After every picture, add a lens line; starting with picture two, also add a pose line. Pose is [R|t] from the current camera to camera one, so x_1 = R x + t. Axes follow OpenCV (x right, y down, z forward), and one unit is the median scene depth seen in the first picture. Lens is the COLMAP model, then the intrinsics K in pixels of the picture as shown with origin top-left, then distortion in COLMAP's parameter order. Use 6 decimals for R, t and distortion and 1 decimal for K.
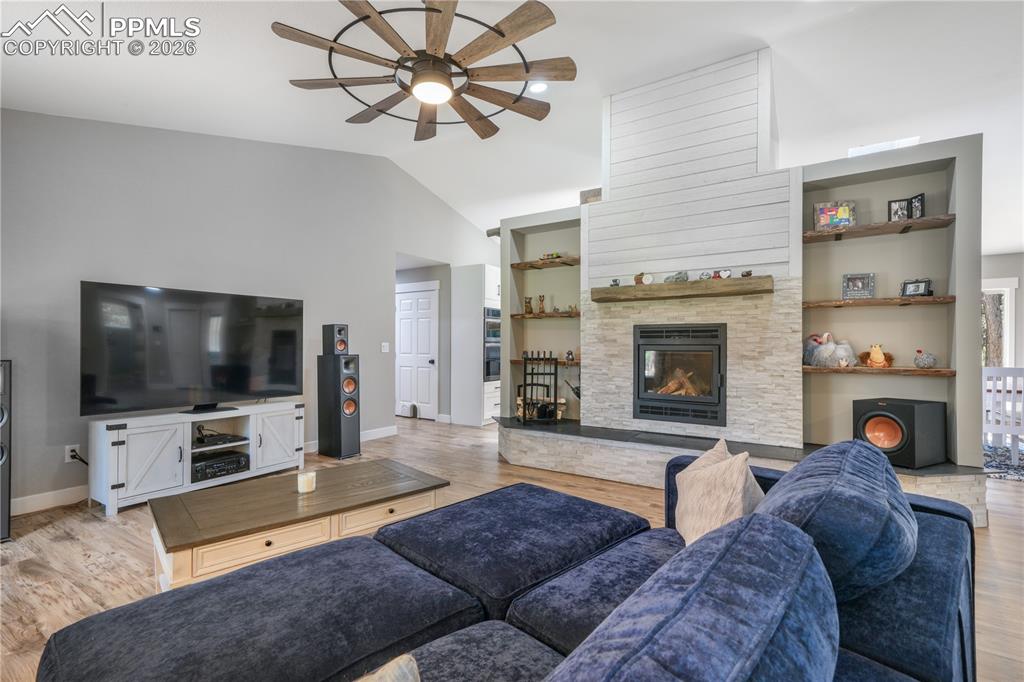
lens RADIAL K [[463.7, 0, 514.8], [0, 463.7, 344.6], [0, 0, 1]] dist [0.009905, 0.001653]
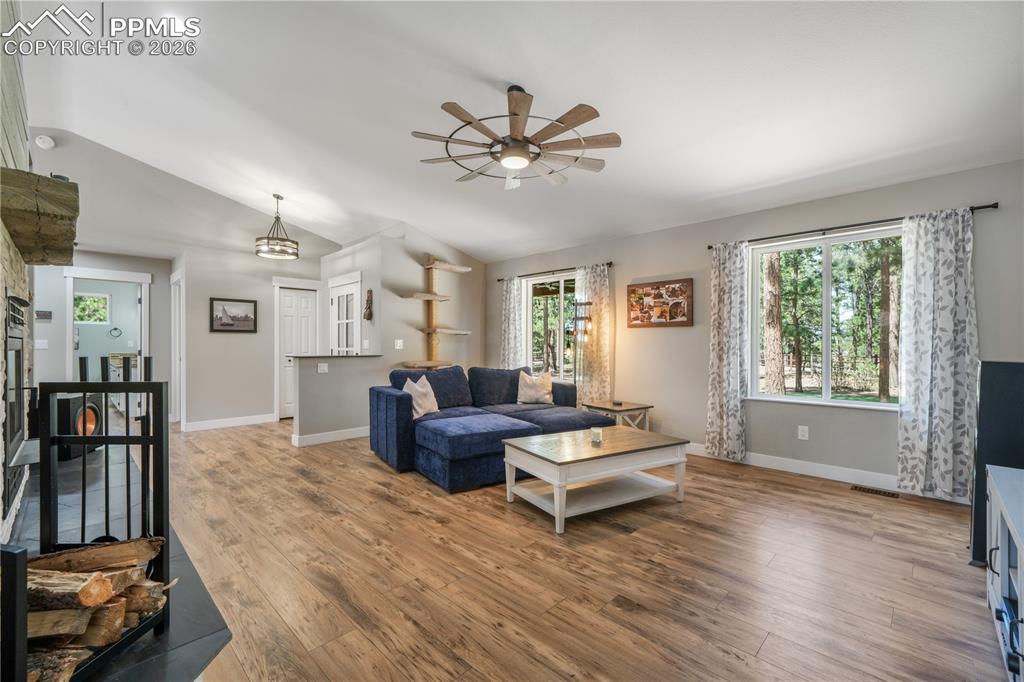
lens RADIAL K [[438.9, 0, 497.0], [0, 438.9, 342.2], [0, 0, 1]] dist [0.002080, 0.001441]
pose [[-0.971152, -0.007362, 0.238347, -0.246896], [-0.009587, 0.999921, -0.008174, 0.004084], [-0.238268, -0.010223, -0.971146, 1.279355]]
